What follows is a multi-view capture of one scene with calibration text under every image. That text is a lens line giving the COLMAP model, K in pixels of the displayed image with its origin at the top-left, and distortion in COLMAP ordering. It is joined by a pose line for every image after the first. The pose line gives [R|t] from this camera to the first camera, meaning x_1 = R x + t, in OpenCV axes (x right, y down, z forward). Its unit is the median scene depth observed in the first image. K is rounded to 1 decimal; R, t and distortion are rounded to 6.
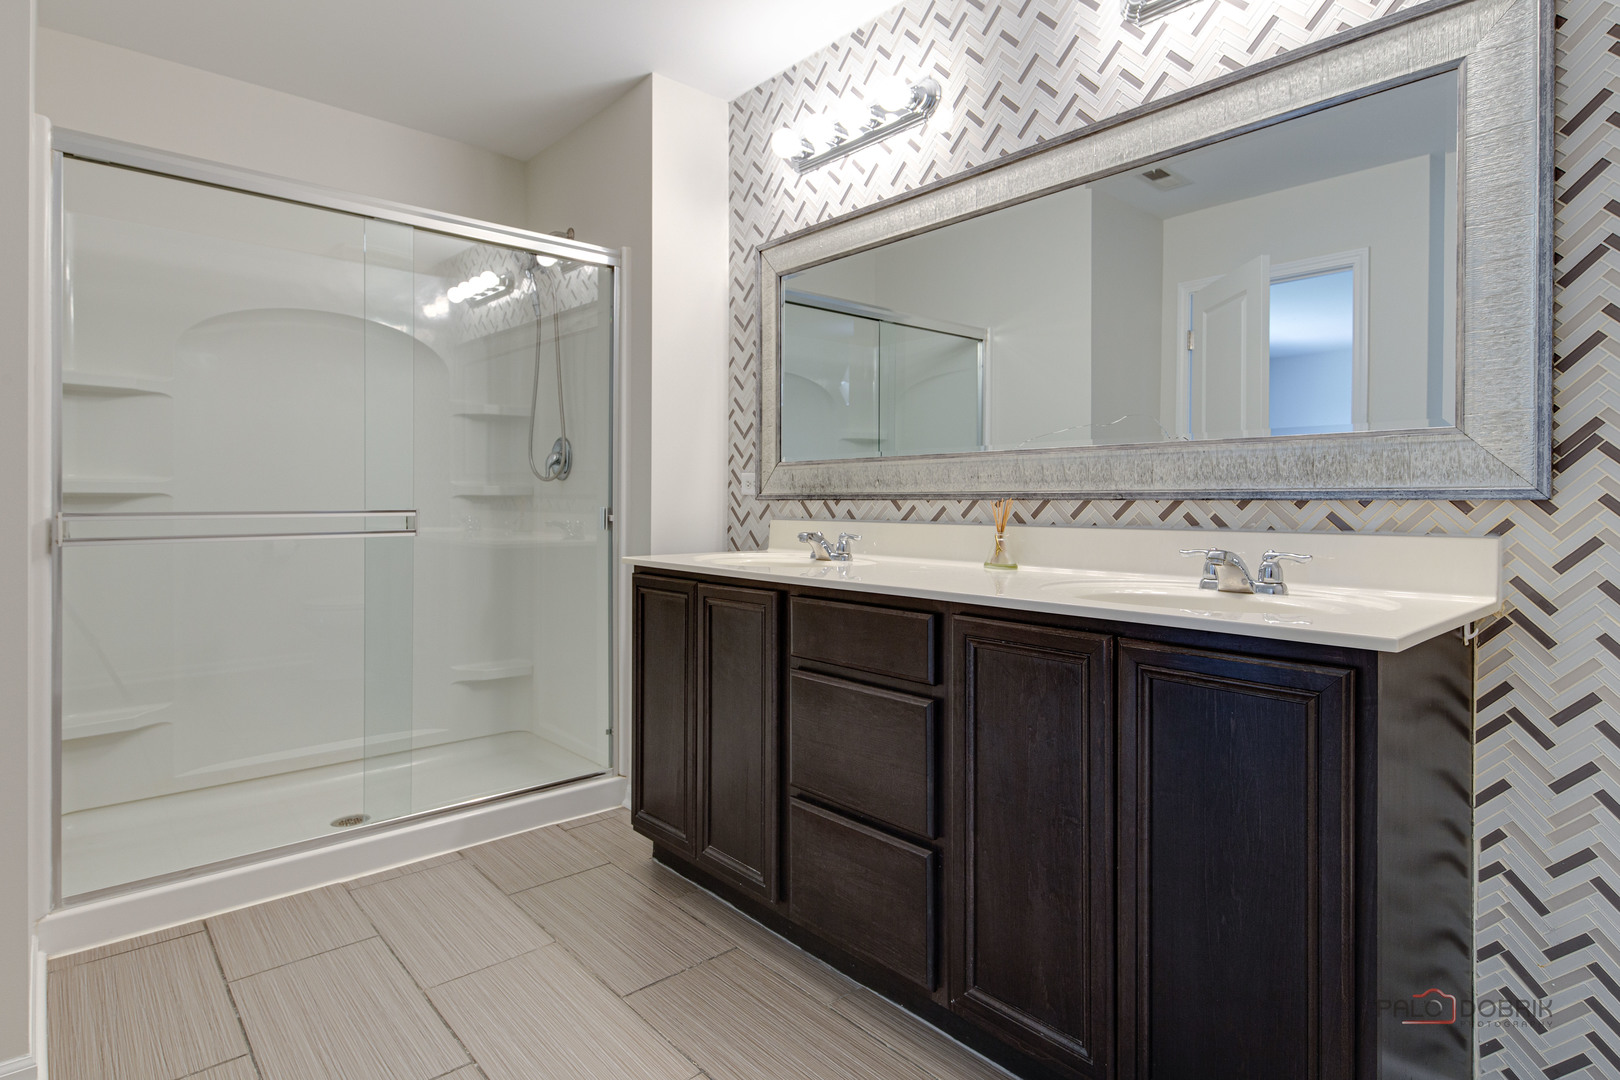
lens RADIAL K [[873.4, 0, 797.3], [0, 873.4, 505.5], [0, 0, 1]] dist [0.022153, -0.009072]
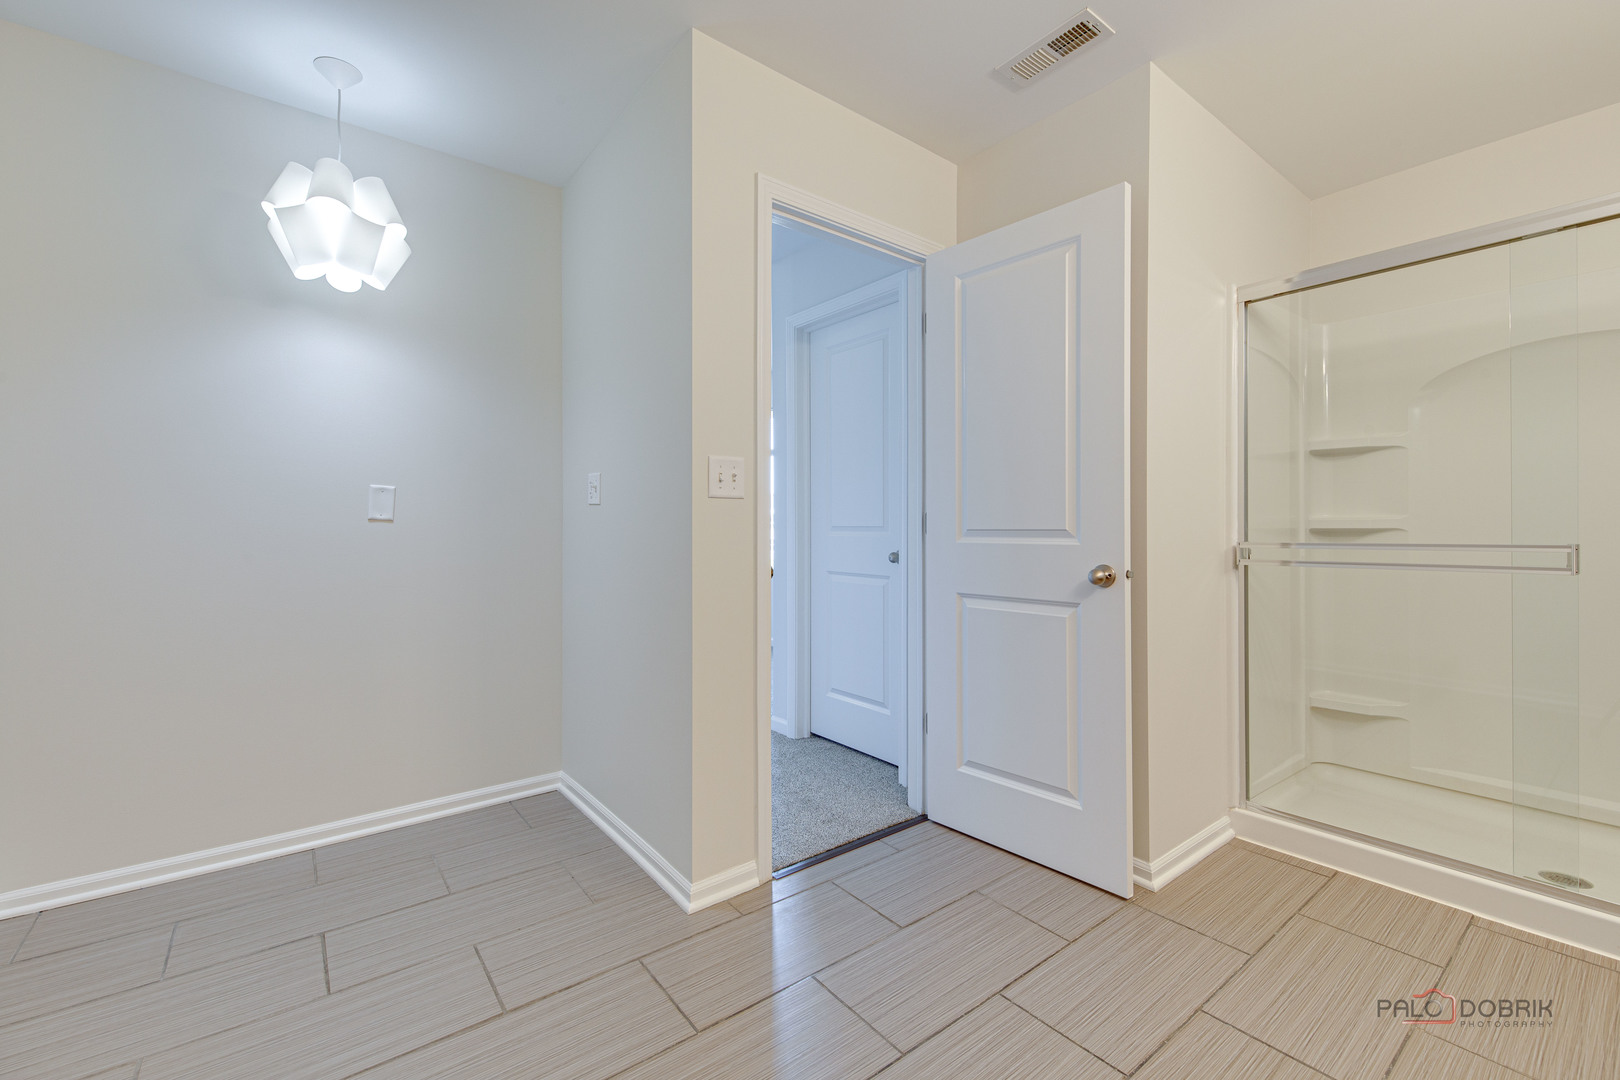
lens RADIAL K [[675.5, 0, 809.8], [0, 675.5, 530.0], [0, 0, 1]] dist [0.020283, 0.000419]
pose [[-0.038369, -0.004115, -0.999255, 0.738378], [-0.007074, 0.999968, -0.003847, -0.006842], [0.999239, 0.006921, -0.038397, 0.652091]]
